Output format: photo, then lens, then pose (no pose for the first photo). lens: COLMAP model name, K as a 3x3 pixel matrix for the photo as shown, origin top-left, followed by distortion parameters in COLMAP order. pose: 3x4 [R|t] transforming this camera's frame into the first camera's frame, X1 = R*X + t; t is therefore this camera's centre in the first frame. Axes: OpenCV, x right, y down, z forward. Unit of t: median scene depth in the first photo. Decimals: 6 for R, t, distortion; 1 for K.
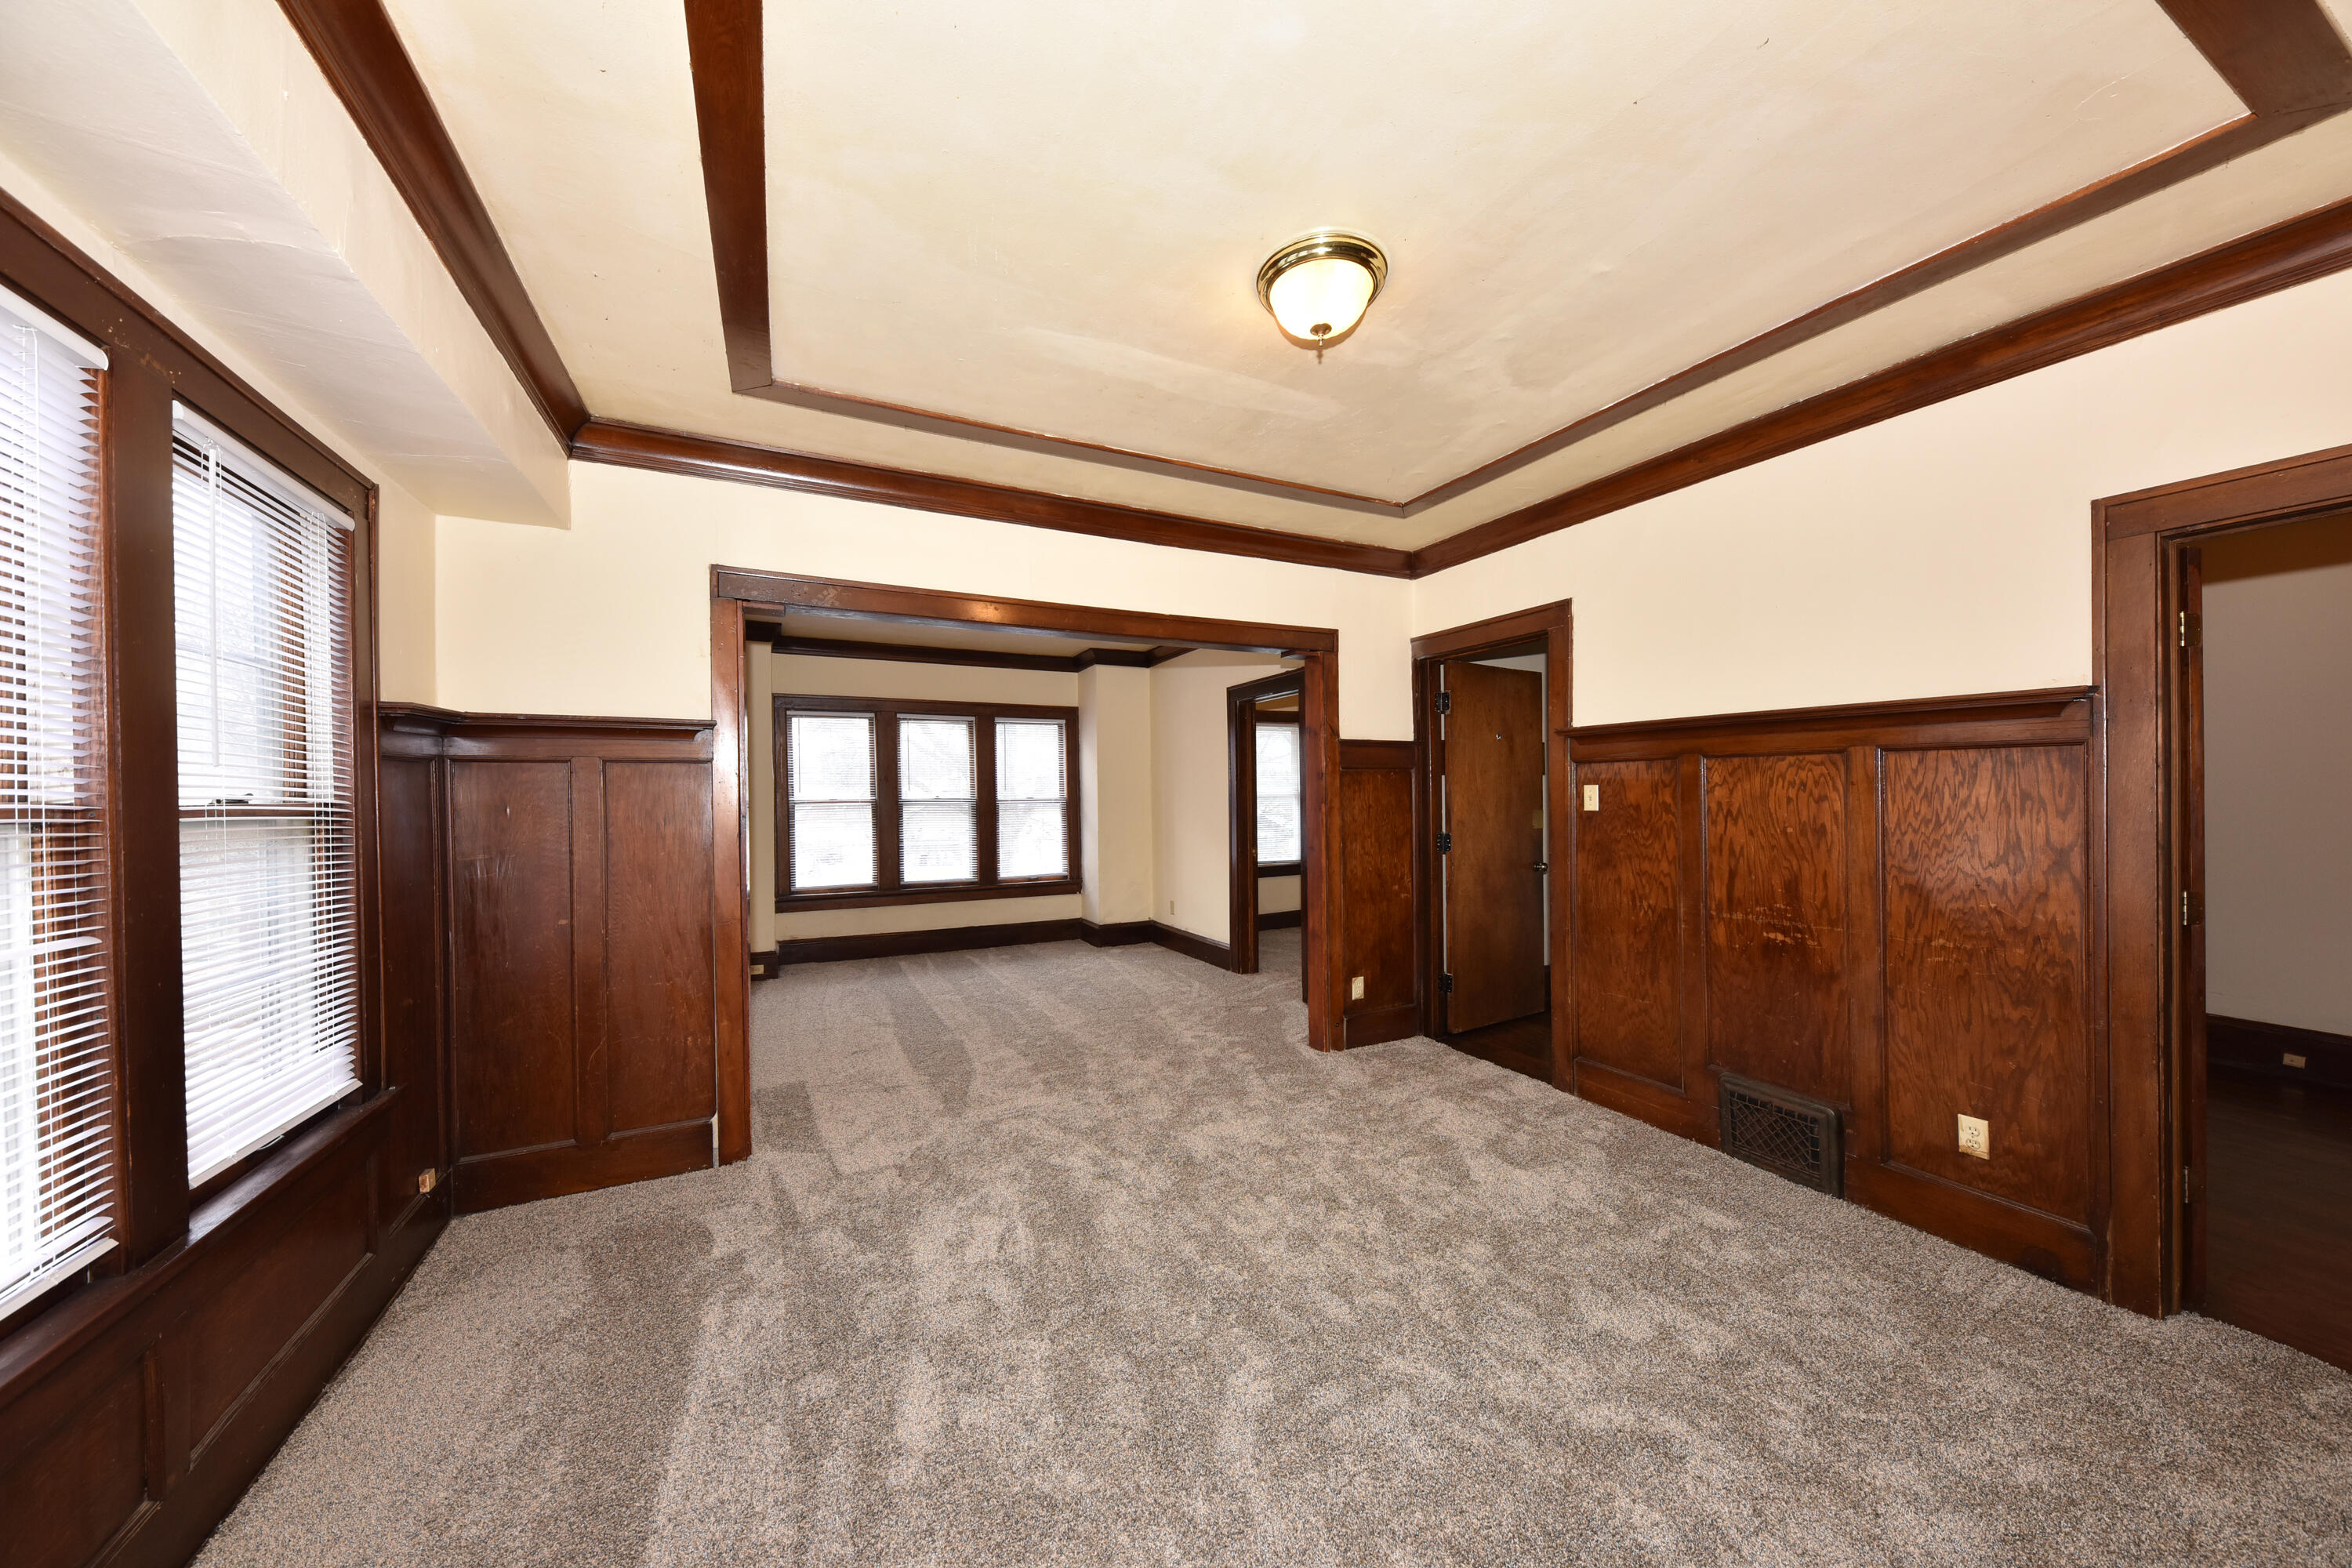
lens RADIAL K [[803.7, 0, 1180.0], [0, 803.7, 797.3], [0, 0, 1]] dist [0.010089, -0.006309]
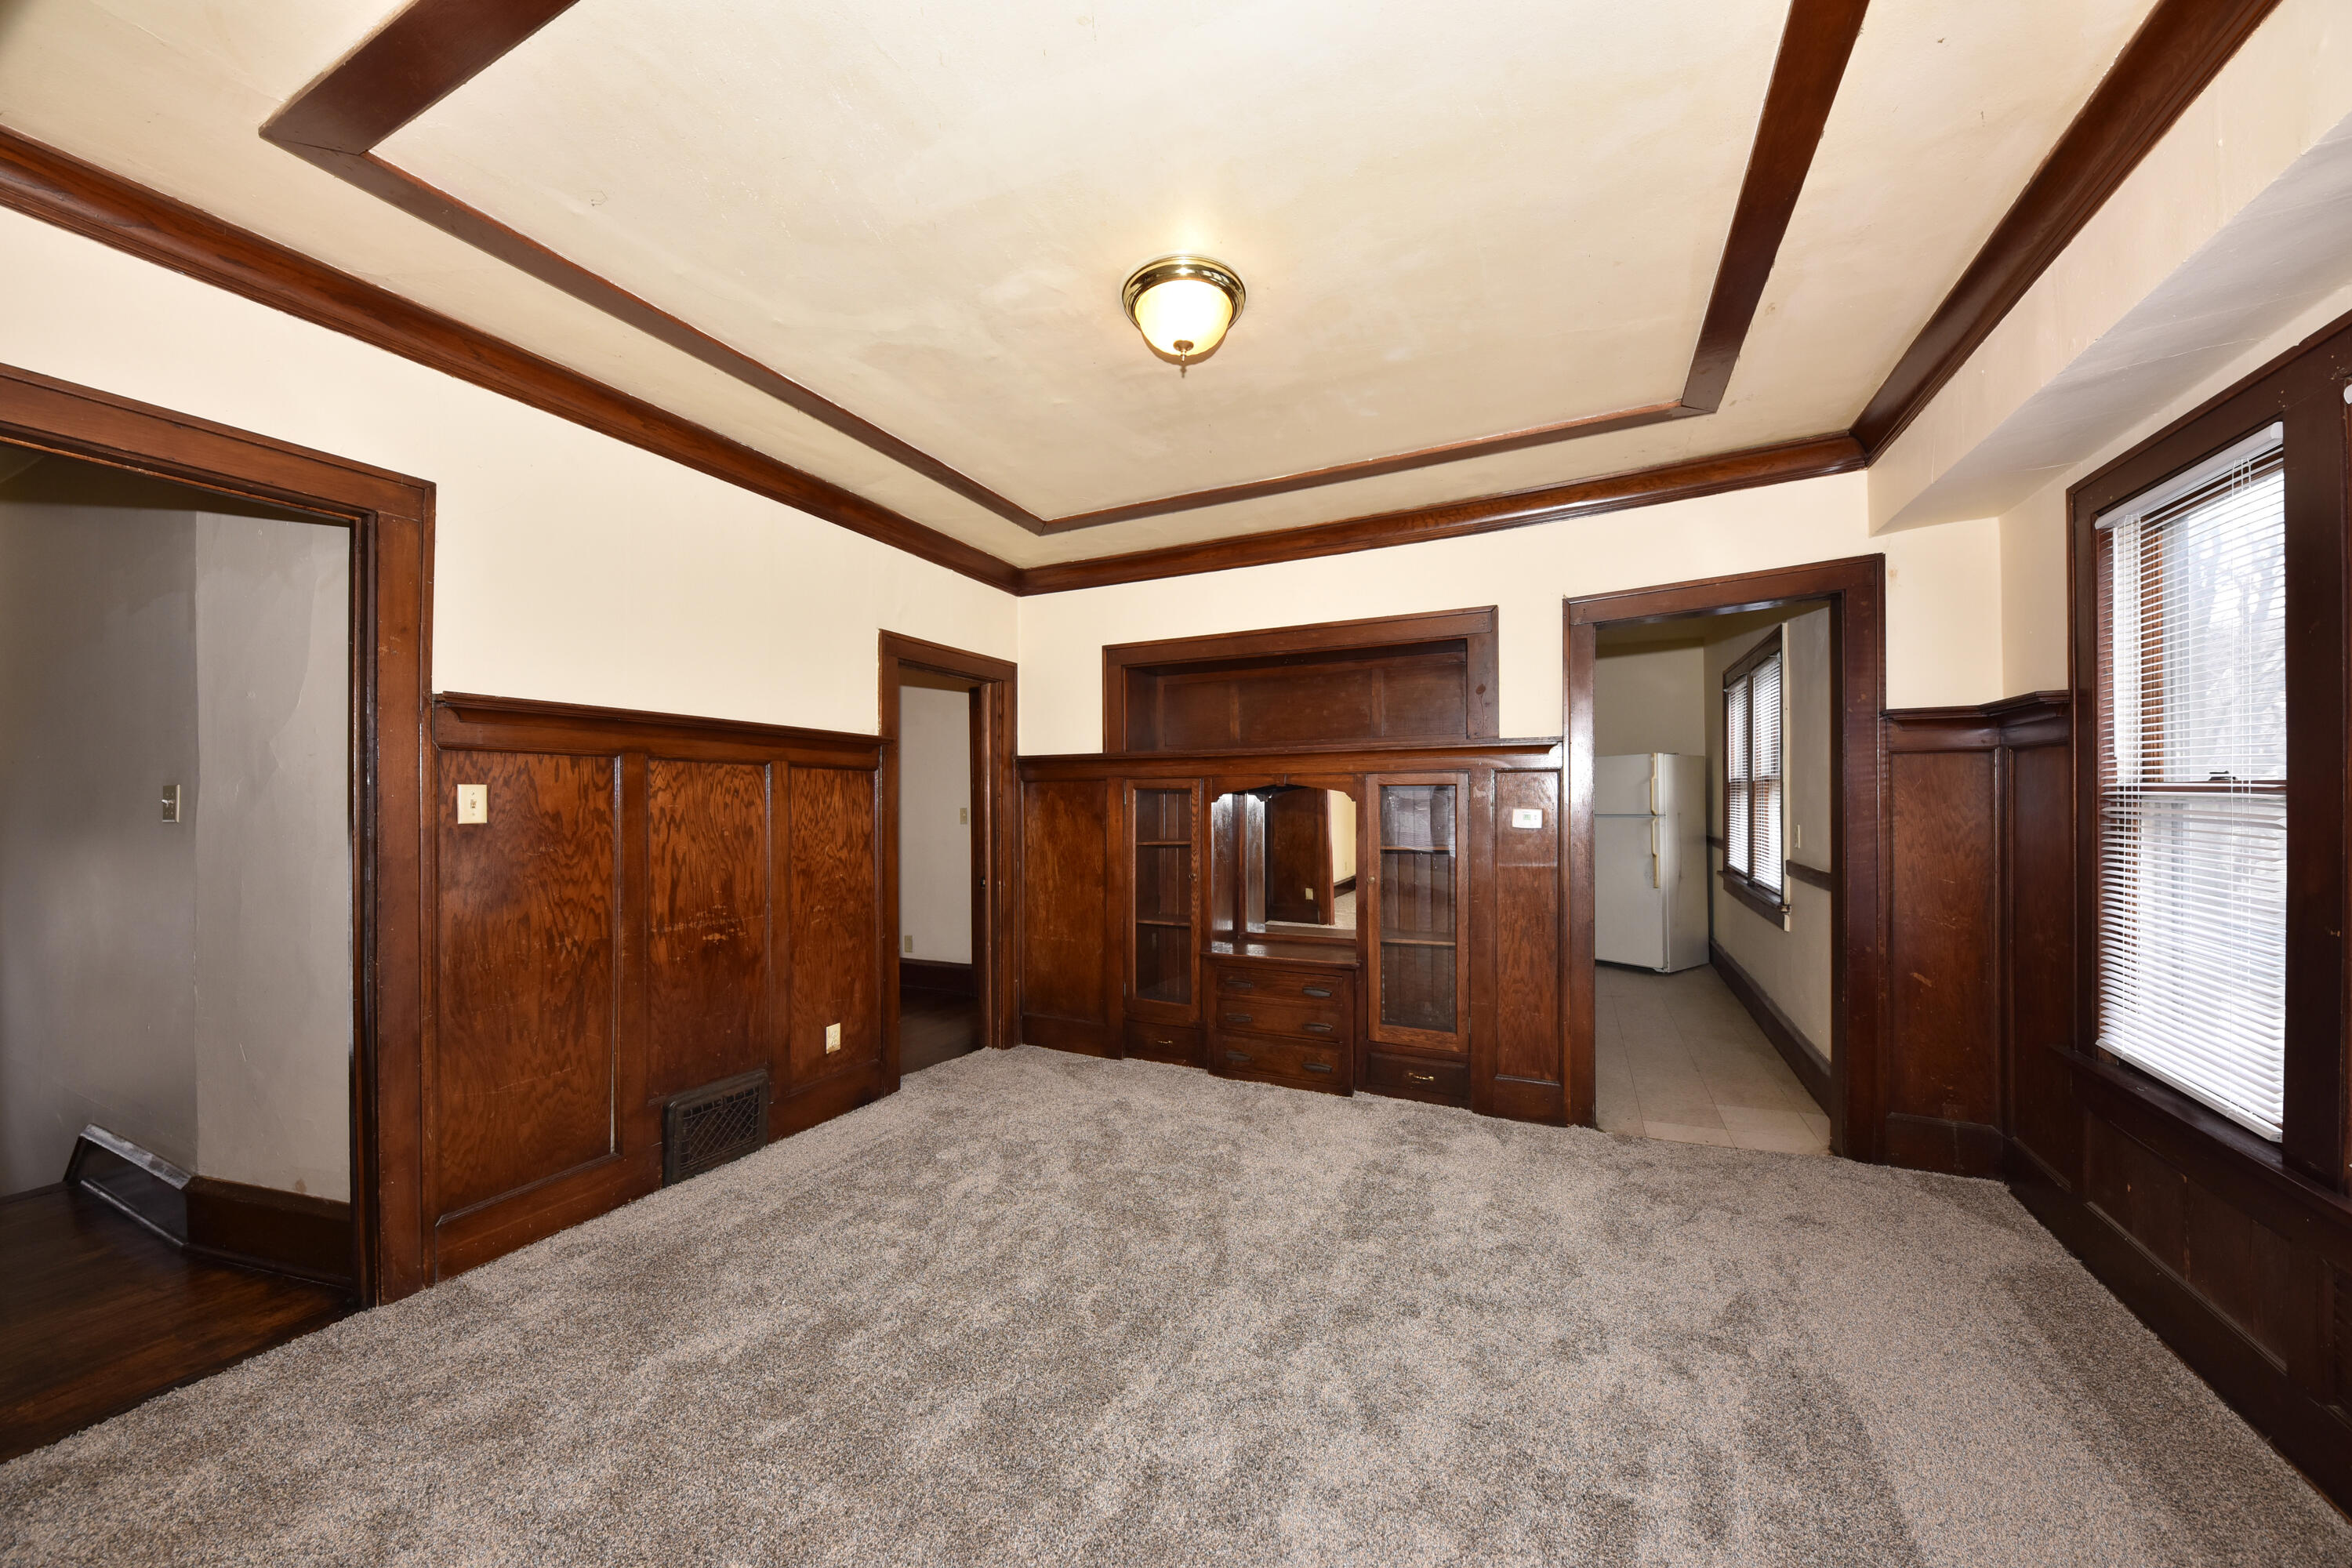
lens RADIAL K [[803.7, 0, 1180.0], [0, 803.7, 797.3], [0, 0, 1]] dist [0.010089, -0.006309]
pose [[-0.614682, 0.015080, 0.788631, -0.432153], [0.010615, 0.999885, -0.010845, 0.009983], [-0.788704, 0.001705, -0.614771, 1.120949]]
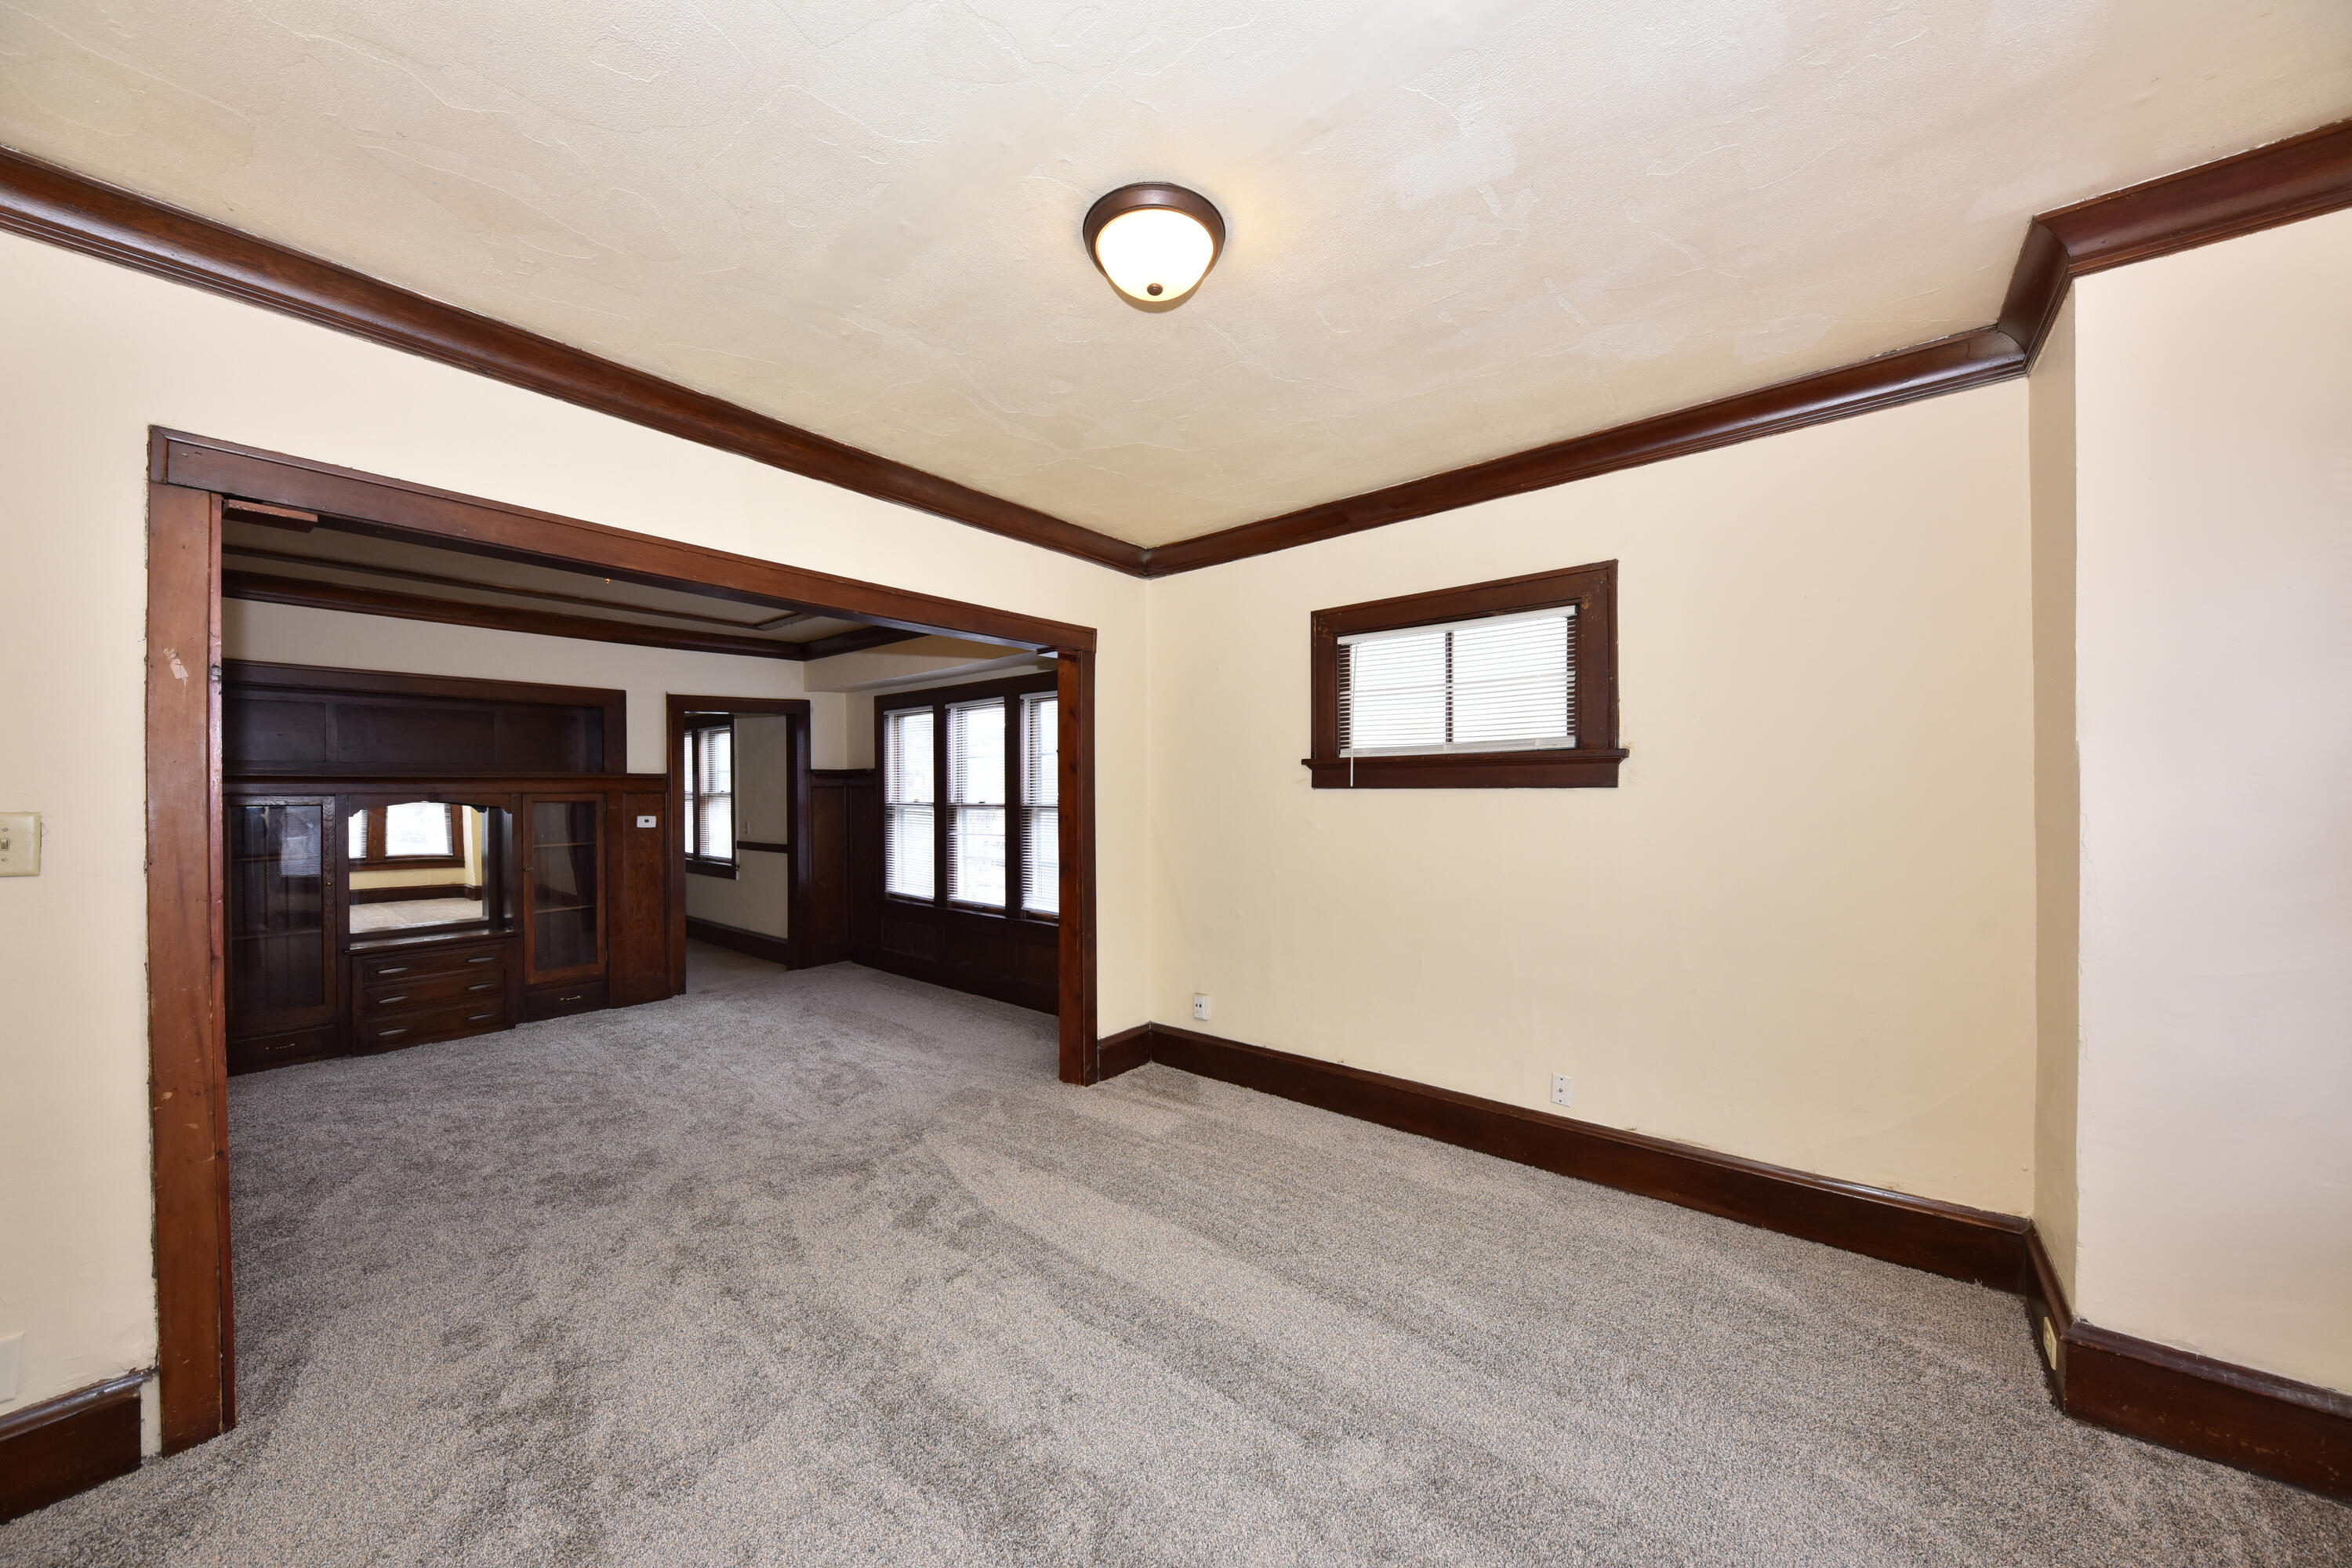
lens RADIAL K [[803.7, 0, 1180.0], [0, 803.7, 797.3], [0, 0, 1]] dist [0.010089, -0.006309]
pose [[-0.905608, 0.018593, -0.423707, -0.293858], [0.017363, 0.999826, 0.006764, -0.003777], [0.423759, -0.001231, -0.905774, 1.739538]]
